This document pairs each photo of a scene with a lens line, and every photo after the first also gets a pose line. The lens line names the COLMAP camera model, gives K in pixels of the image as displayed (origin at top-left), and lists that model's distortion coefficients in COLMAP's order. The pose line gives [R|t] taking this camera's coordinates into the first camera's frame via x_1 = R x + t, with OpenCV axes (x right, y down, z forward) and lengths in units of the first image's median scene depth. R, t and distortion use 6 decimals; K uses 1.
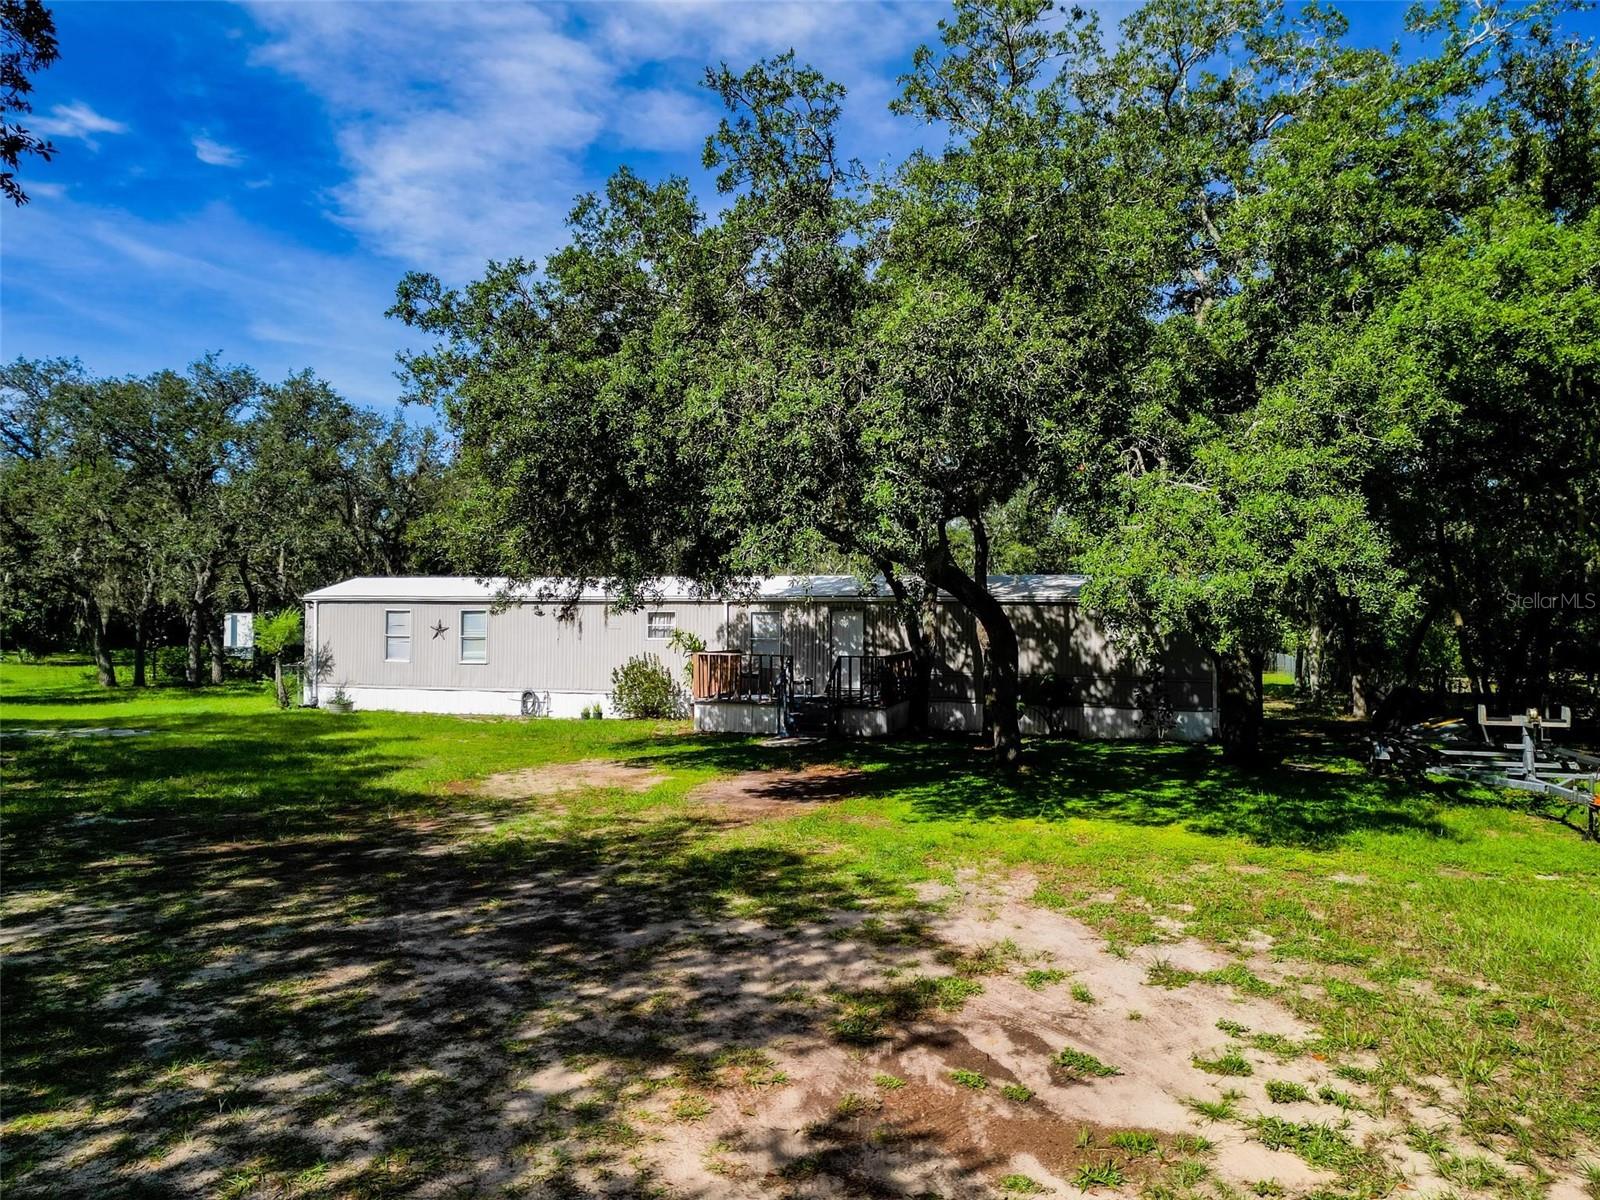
lens RADIAL K [[1125.4, 0, 800.8], [0, 1125.4, 591.0], [0, 0, 1]] dist [0.030412, -0.019190]
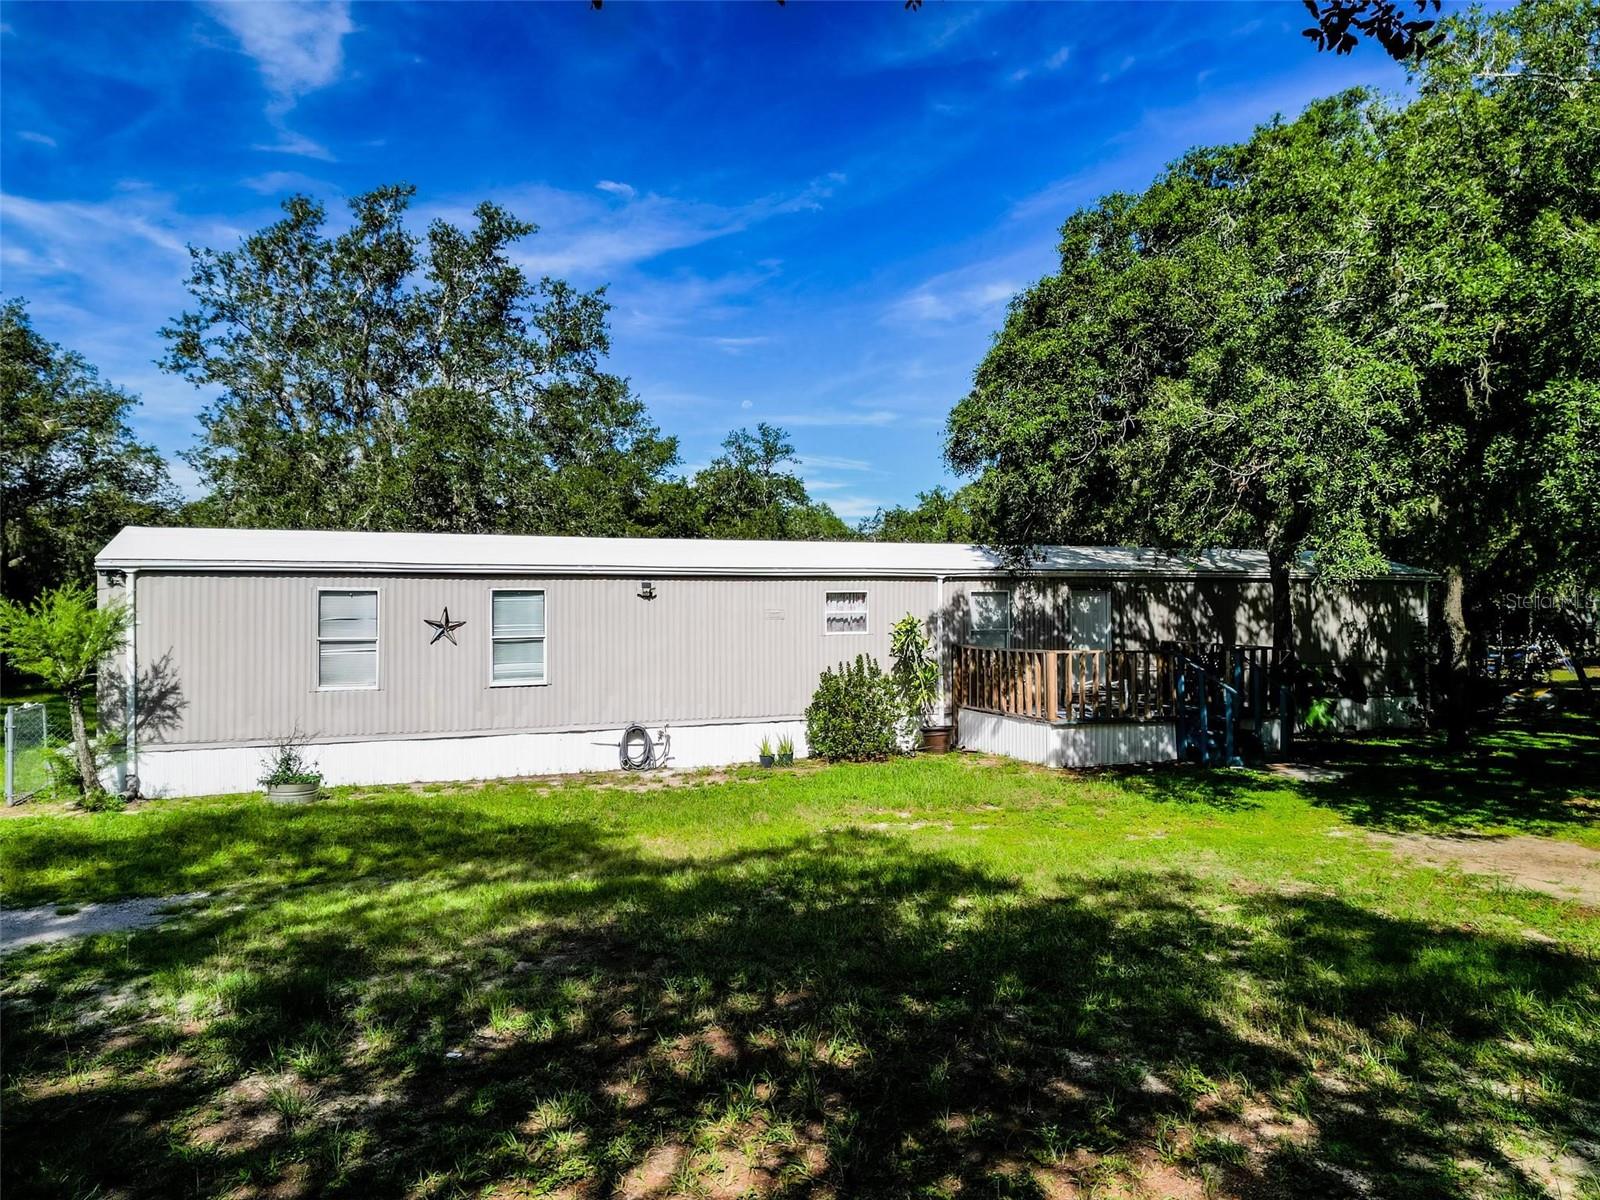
lens RADIAL K [[1125.4, 0, 799.5], [0, 1125.4, 608.7], [0, 0, 1]] dist [0.030412, -0.019190]
pose [[0.794454, -0.009816, 0.607245, -0.576341], [-0.007530, 0.999633, 0.026010, 0.011477], [-0.607278, -0.025236, 0.794089, 0.522191]]
